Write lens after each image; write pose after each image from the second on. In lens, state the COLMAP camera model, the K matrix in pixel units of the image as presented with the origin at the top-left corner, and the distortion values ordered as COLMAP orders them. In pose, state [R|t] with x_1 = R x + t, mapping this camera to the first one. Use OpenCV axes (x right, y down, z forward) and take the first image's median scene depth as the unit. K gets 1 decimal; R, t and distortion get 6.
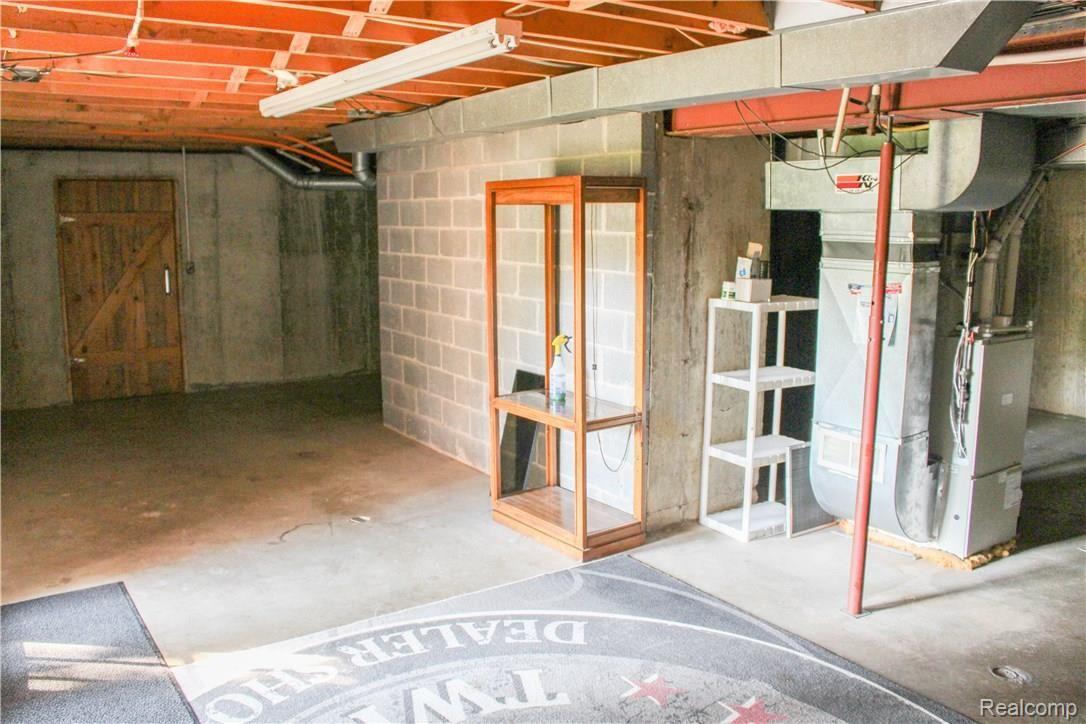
lens RADIAL K [[898.6, 0, 539.8], [0, 898.6, 360.4], [0, 0, 1]] dist [-0.067095, 0.004168]
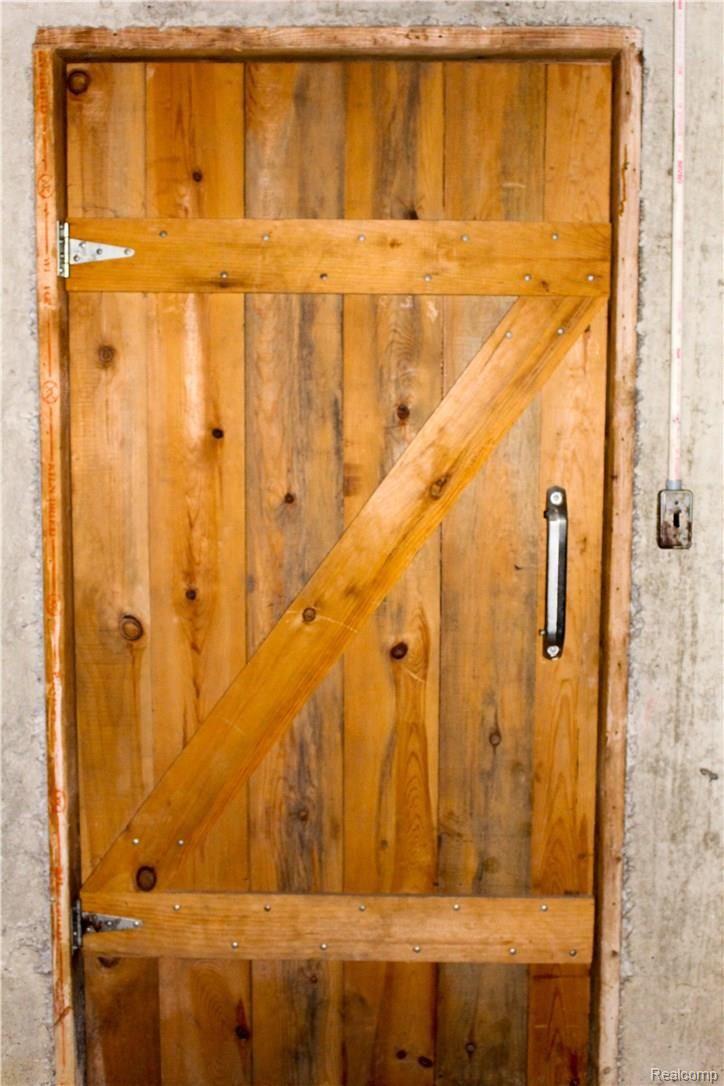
lens RADIAL K [[898.6, 0, 361.5], [0, 898.6, 543.2], [0, 0, 1]] dist [-0.067095, 0.004168]
pose [[0.785392, 0.039947, -0.617708, -0.336013], [-0.101436, 0.992731, -0.064772, -0.080404], [0.610630, 0.113530, 0.783736, 0.829165]]
